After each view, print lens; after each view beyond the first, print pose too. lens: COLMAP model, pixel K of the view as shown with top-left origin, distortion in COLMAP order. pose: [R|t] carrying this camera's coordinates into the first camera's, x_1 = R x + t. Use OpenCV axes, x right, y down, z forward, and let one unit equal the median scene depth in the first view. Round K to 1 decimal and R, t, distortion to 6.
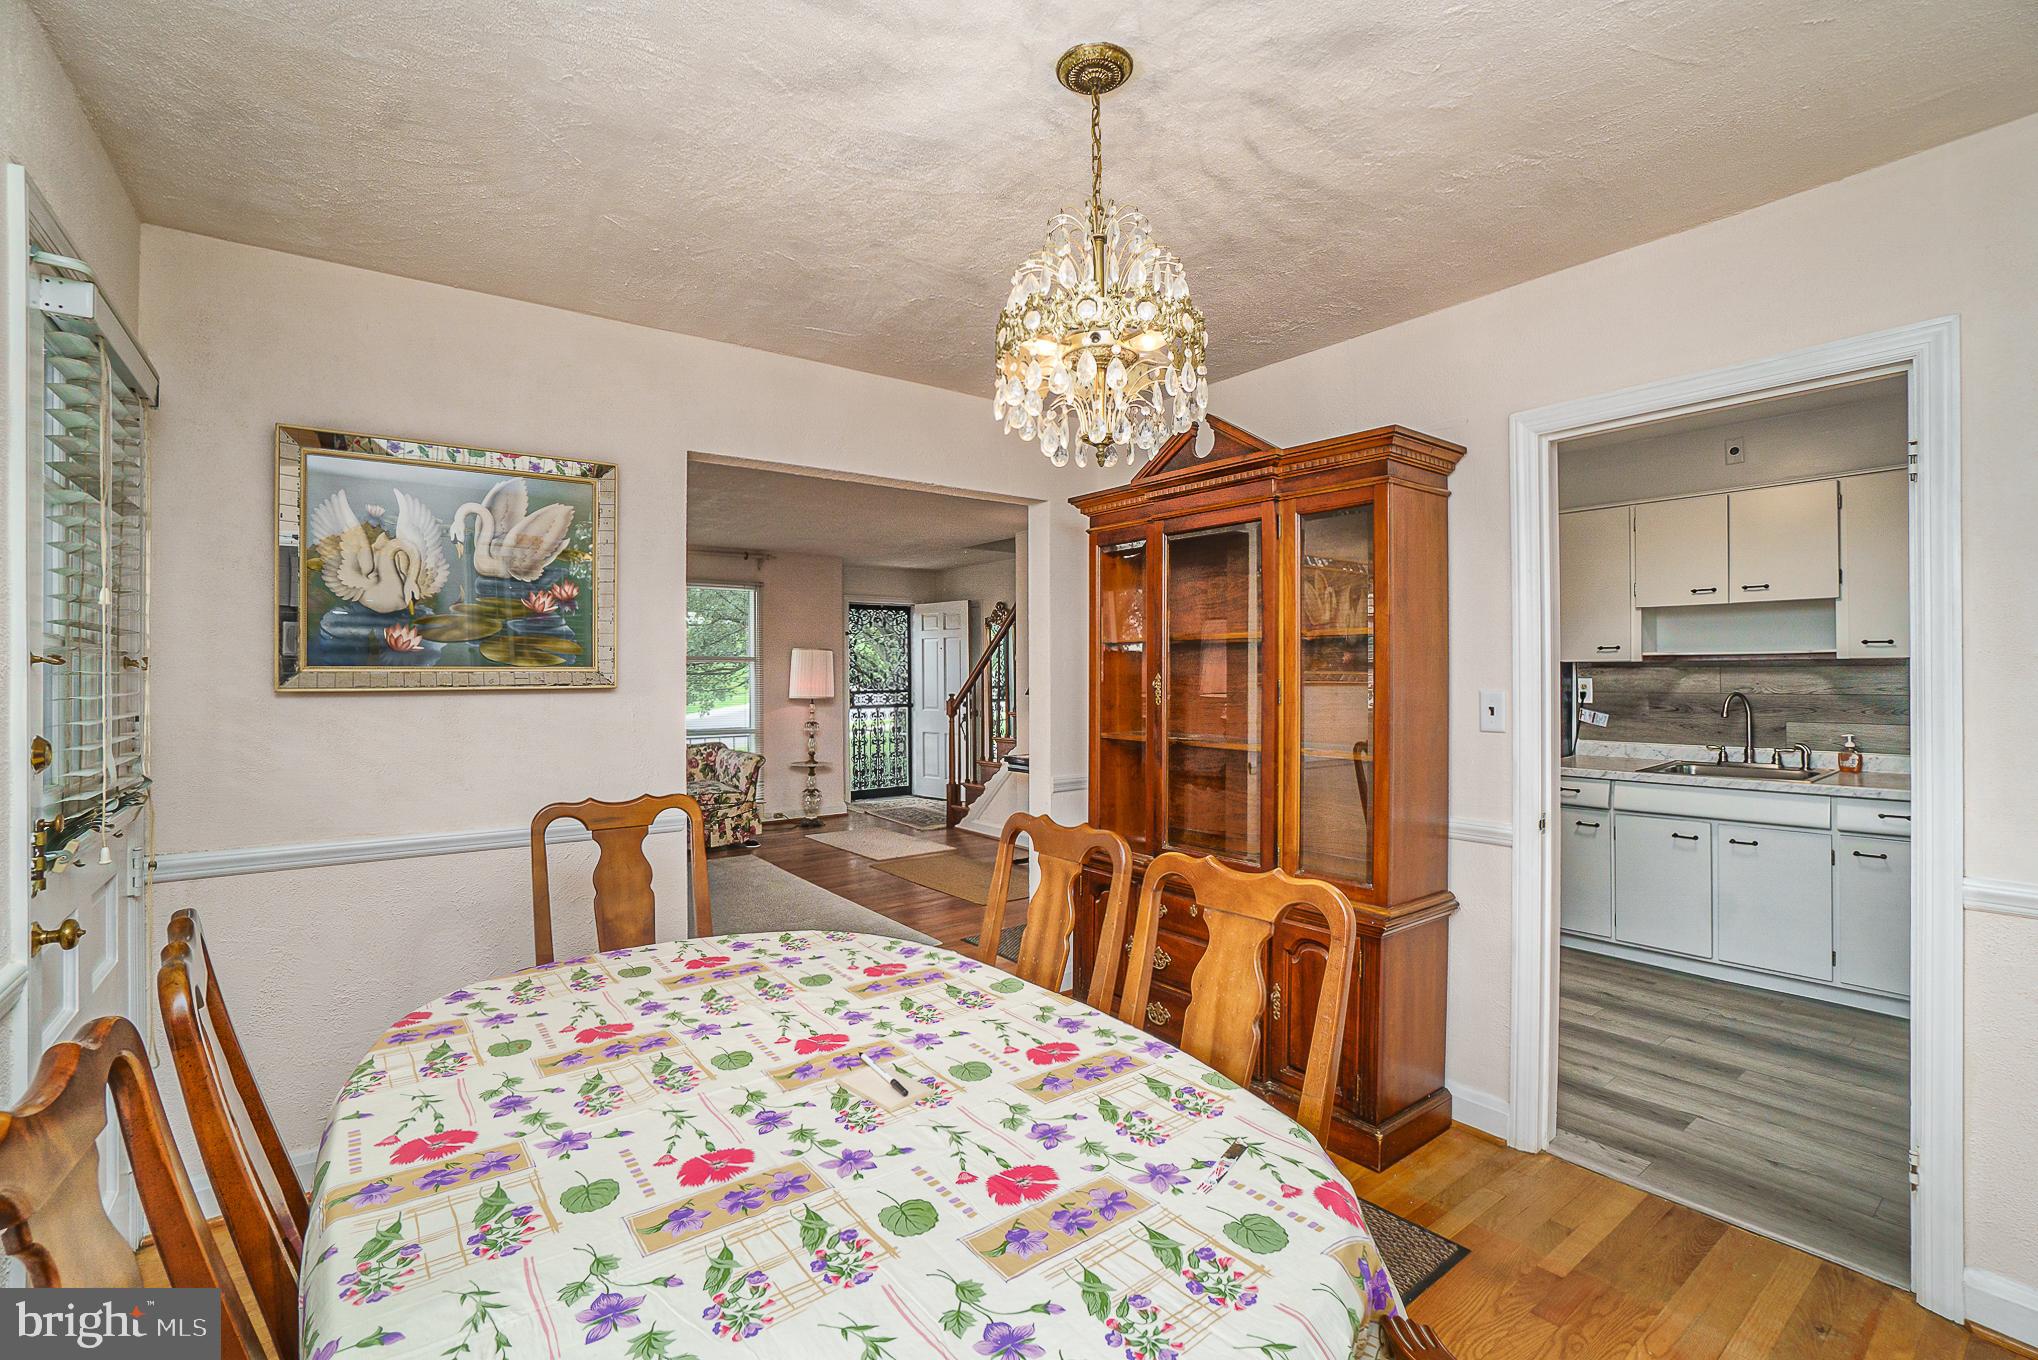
lens RADIAL K [[911.5, 0, 1010.9], [0, 911.5, 679.7], [0, 0, 1]] dist [-0.035511, 0.000870]
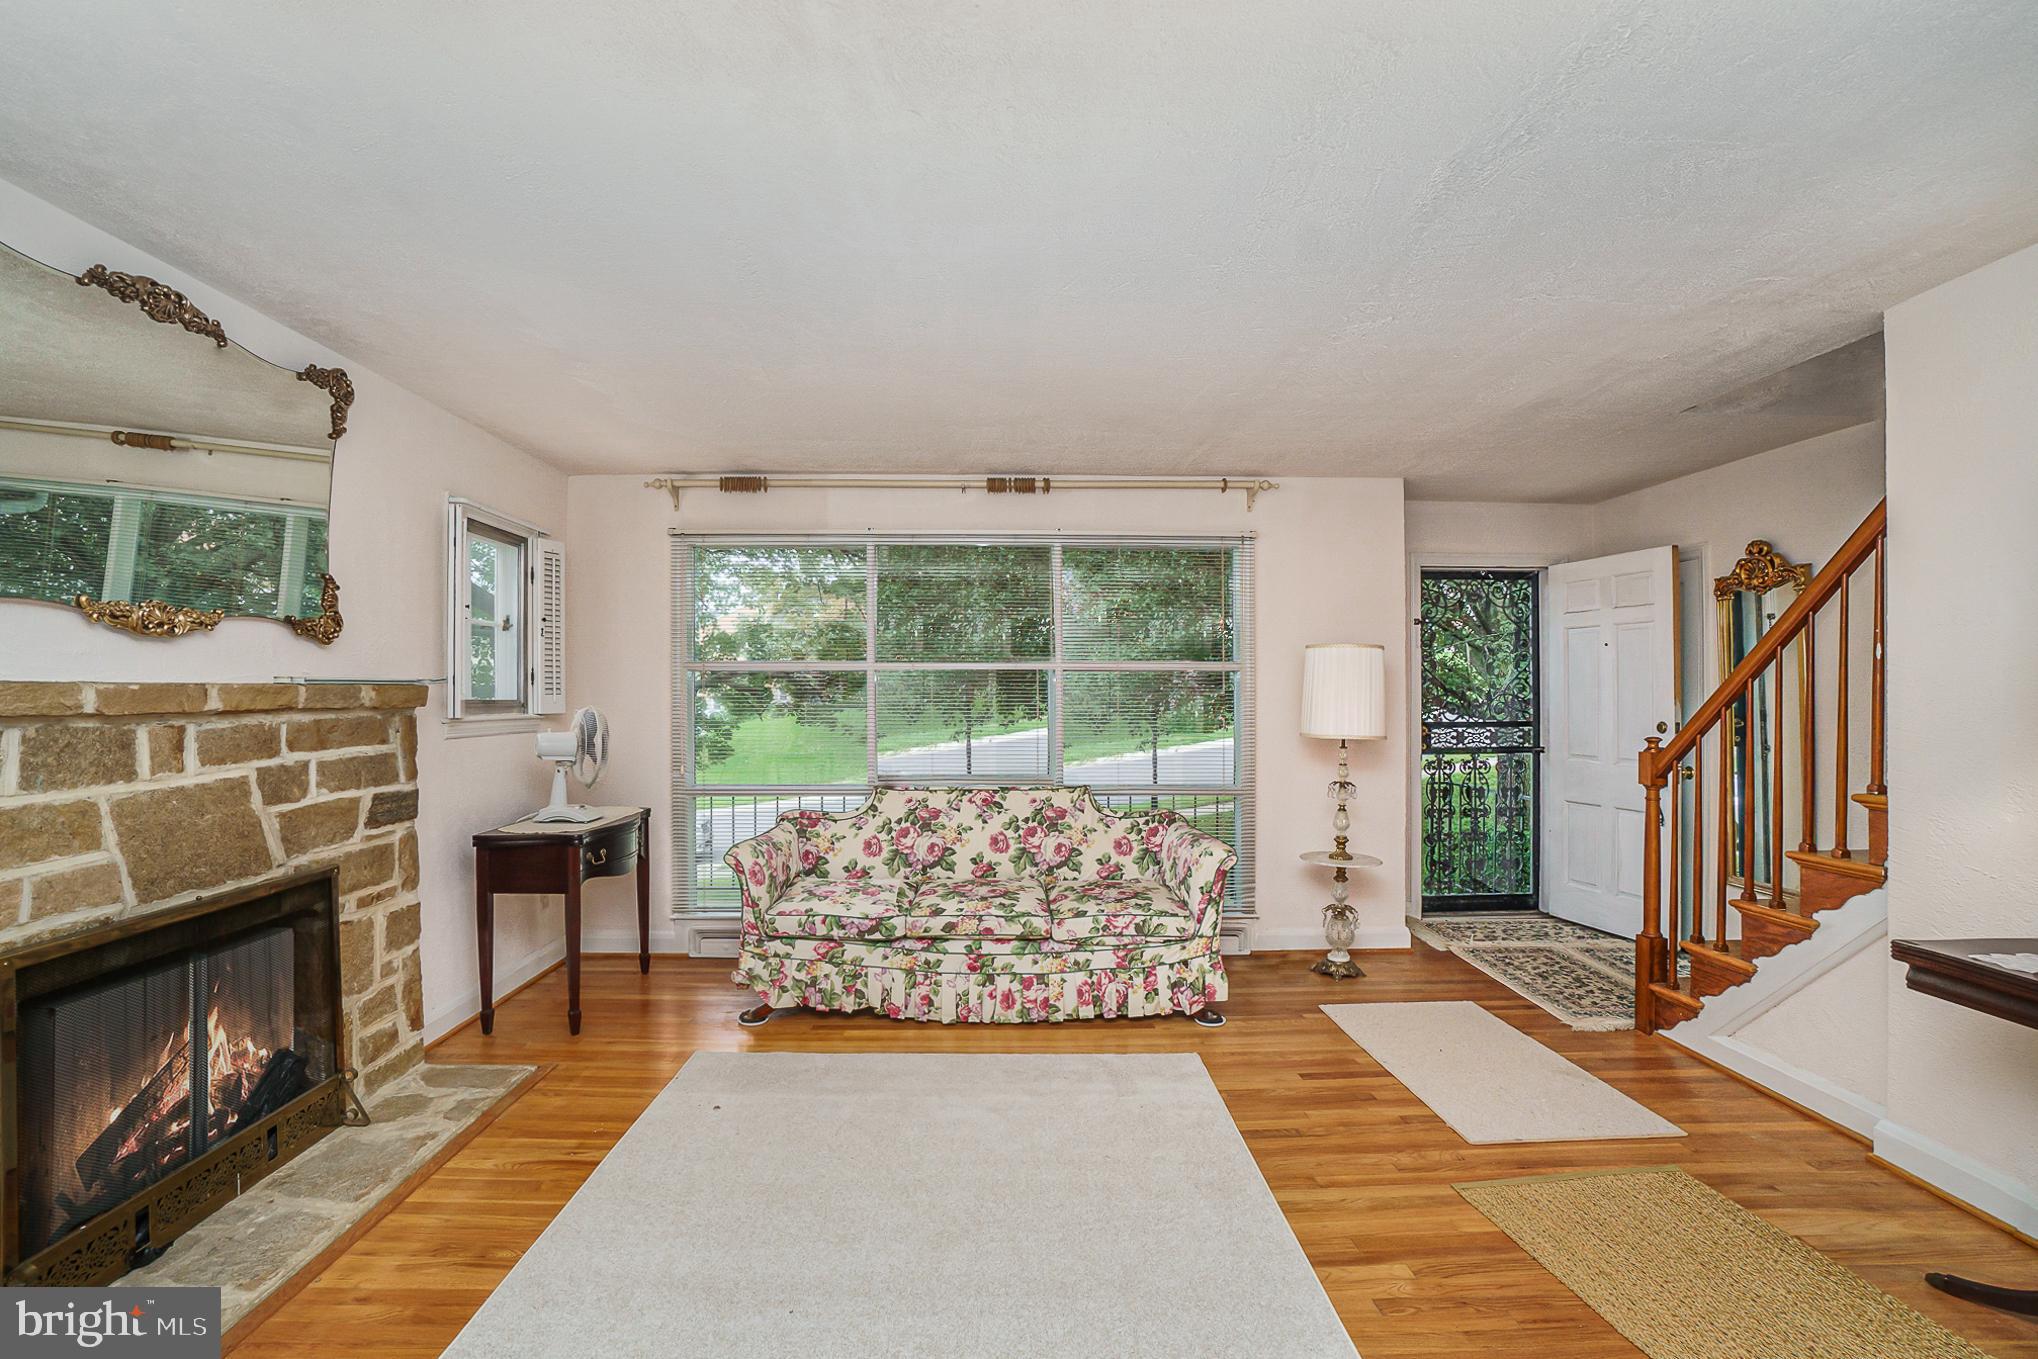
lens RADIAL K [[911.5, 0, 1015.9], [0, 911.5, 687.4], [0, 0, 1]] dist [-0.035511, 0.000870]
pose [[0.818994, 0.005495, -0.573776, -0.069949], [-0.011922, 0.999901, -0.007440, -0.003154], [0.573678, 0.012933, 0.818979, 0.453790]]
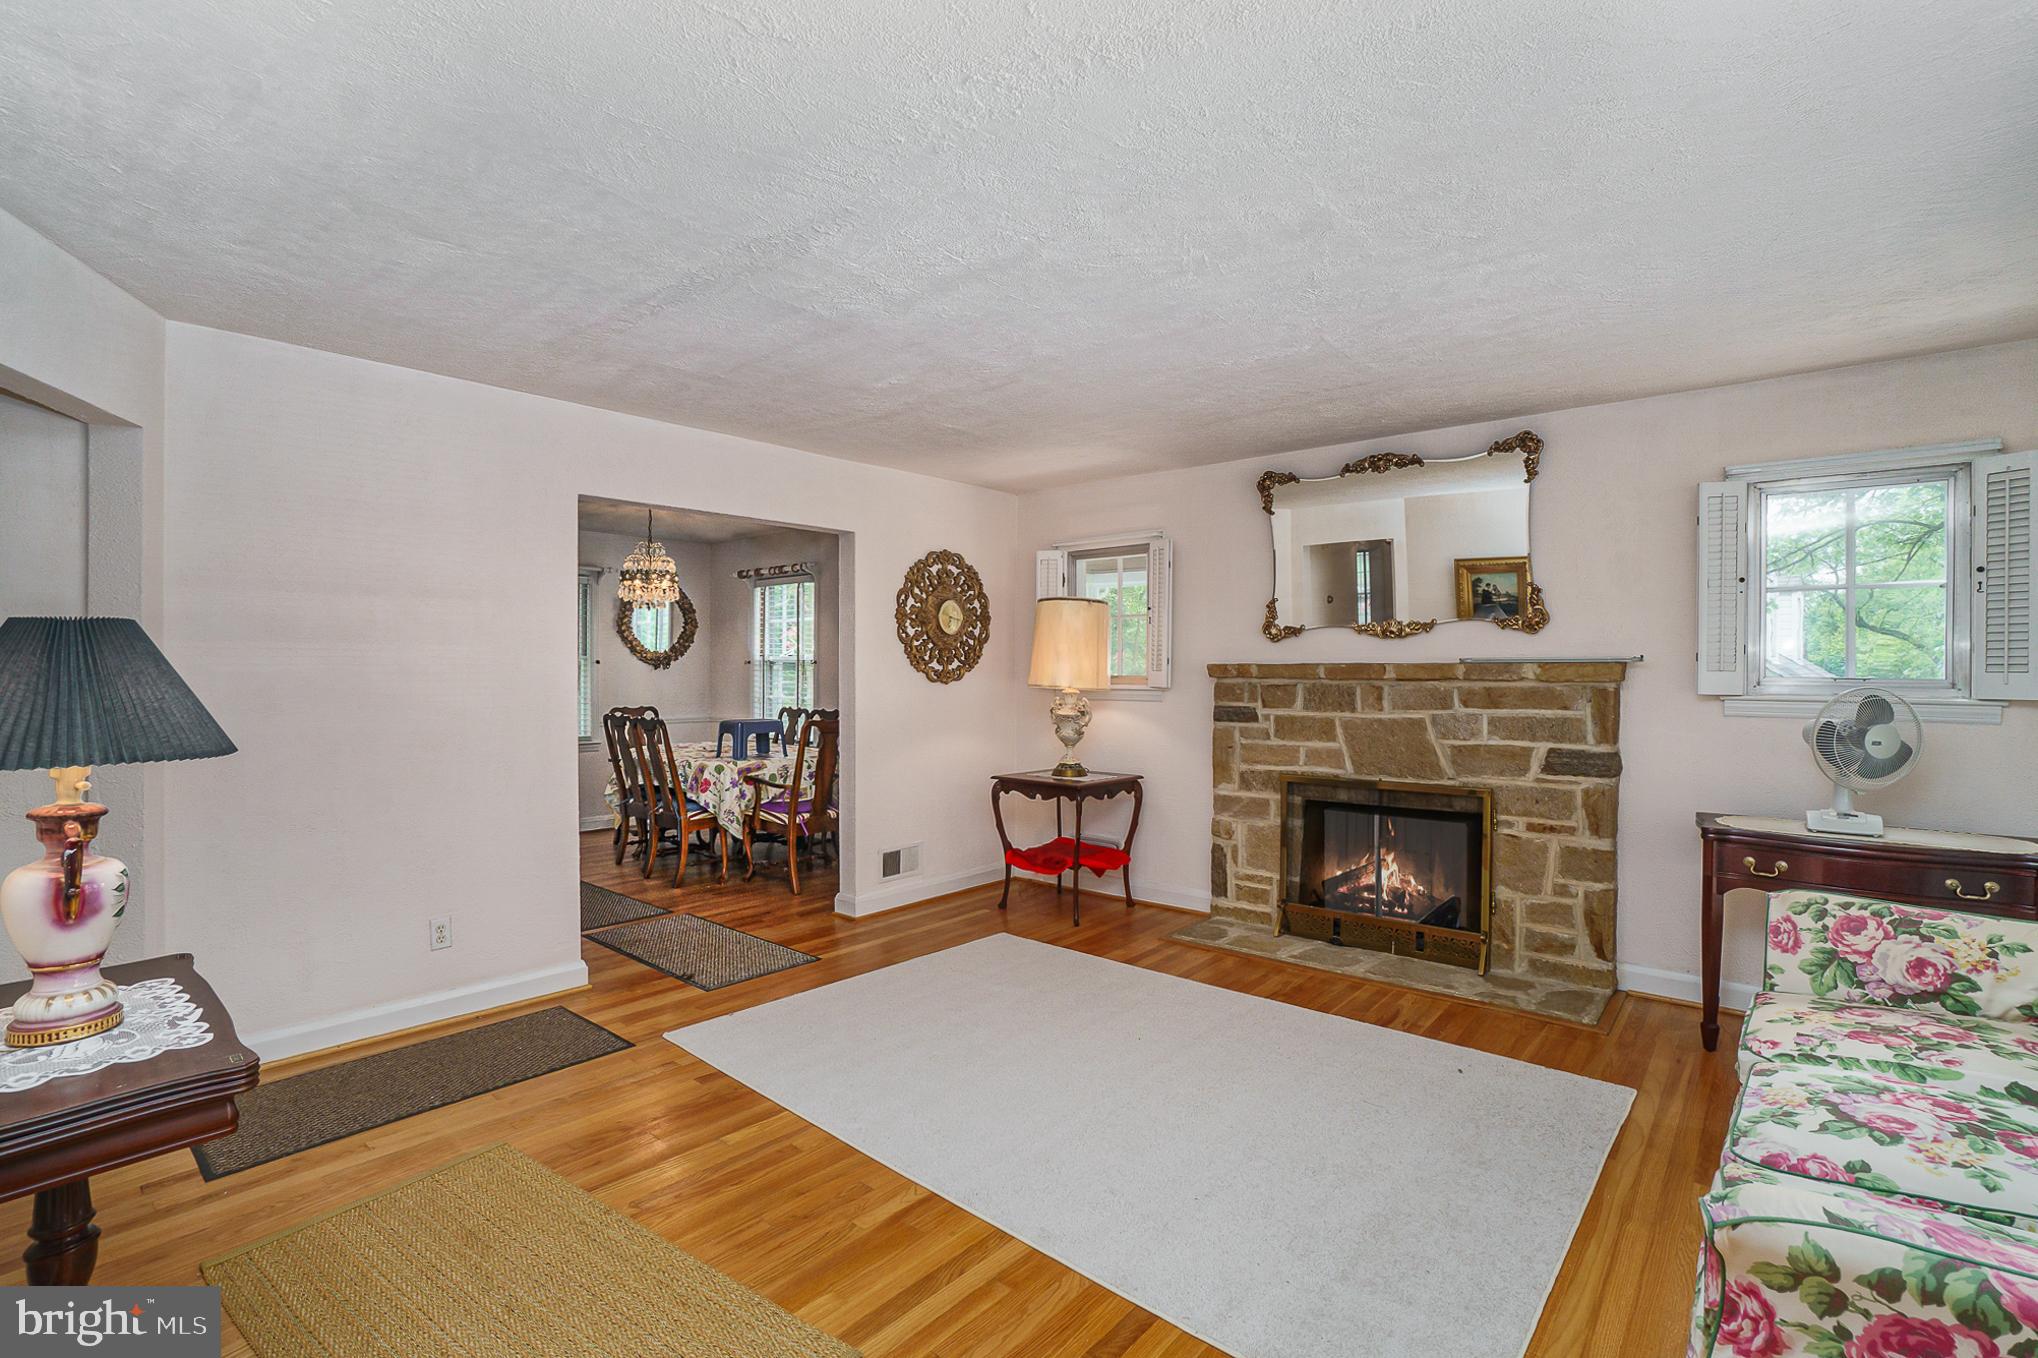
lens RADIAL K [[911.5, 0, 973.3], [0, 911.5, 676.1], [0, 0, 1]] dist [-0.035511, 0.000870]
pose [[-0.982060, 0.006351, -0.188460, -0.098337], [0.002908, 0.999824, 0.018540, -0.005473], [0.188545, 0.017660, -0.981906, 0.859198]]
